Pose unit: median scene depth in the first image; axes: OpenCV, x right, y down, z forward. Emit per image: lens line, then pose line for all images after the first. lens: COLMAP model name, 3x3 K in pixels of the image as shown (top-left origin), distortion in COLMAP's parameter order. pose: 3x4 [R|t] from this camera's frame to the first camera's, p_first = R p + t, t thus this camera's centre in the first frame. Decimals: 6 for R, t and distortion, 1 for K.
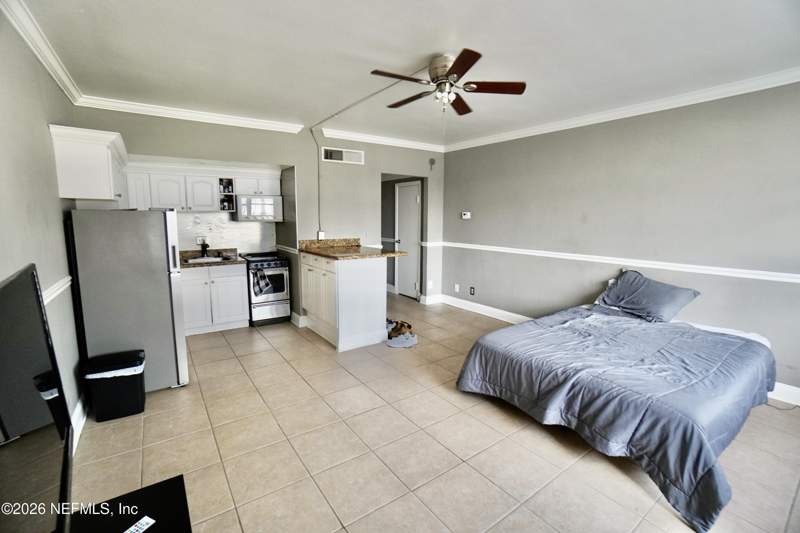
lens RADIAL K [[353.4, 0, 393.9], [0, 353.4, 264.4], [0, 0, 1]] dist [-0.026865, 0.000901]
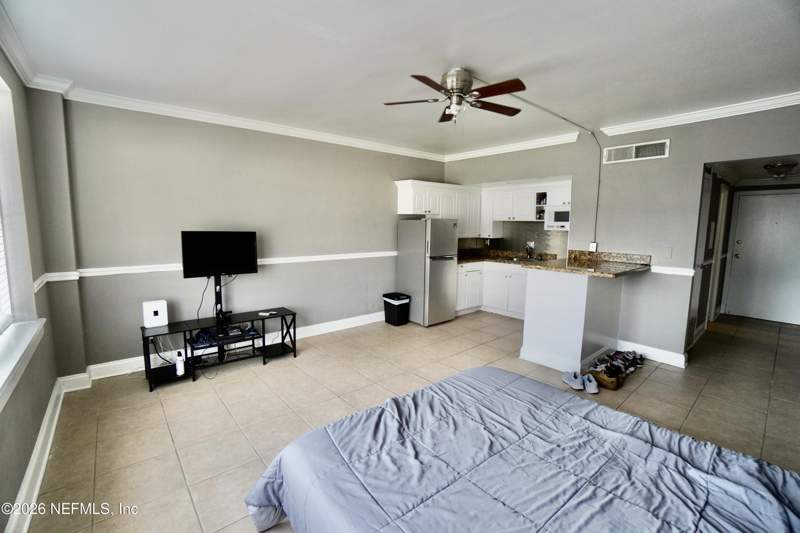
lens RADIAL K [[353.4, 0, 393.9], [0, 353.4, 264.4], [0, 0, 1]] dist [-0.026865, 0.000901]
pose [[0.093110, 0.114053, -0.989102, 0.642893], [-0.144506, 0.984447, 0.099913, -0.054436], [0.985113, 0.133628, 0.108143, 0.410660]]
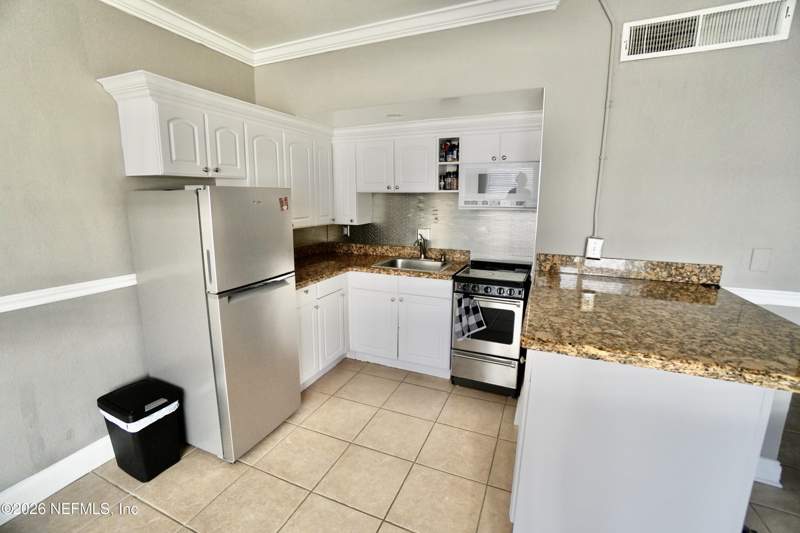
lens RADIAL K [[353.4, 0, 393.9], [0, 353.4, 264.4], [0, 0, 1]] dist [-0.026865, 0.000901]
pose [[0.524839, 0.156881, -0.836619, 0.021830], [-0.117023, 0.986835, 0.111637, -0.081775], [0.843119, 0.039312, 0.536288, 0.581197]]
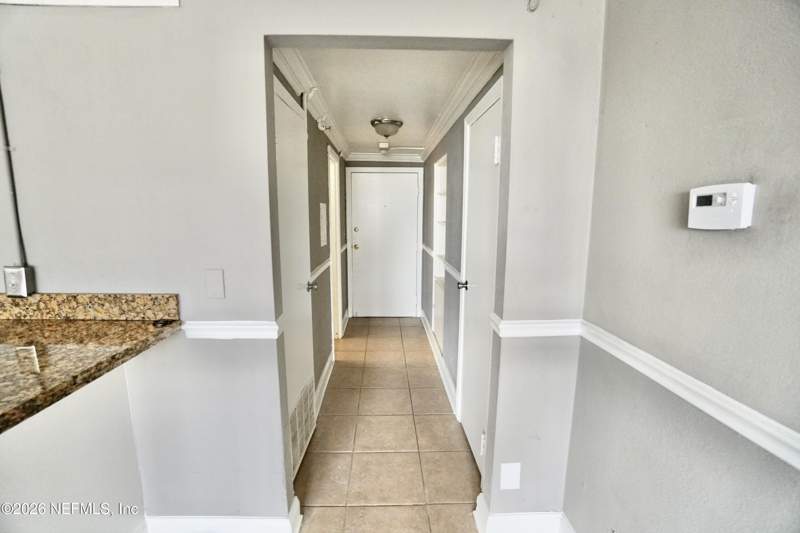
lens RADIAL K [[353.4, 0, 393.9], [0, 353.4, 264.4], [0, 0, 1]] dist [-0.026865, 0.000901]
pose [[0.833365, 0.078743, -0.547086, 0.200839], [-0.074117, 0.996781, 0.030569, -0.126837], [0.547732, 0.015073, 0.836518, 0.940170]]
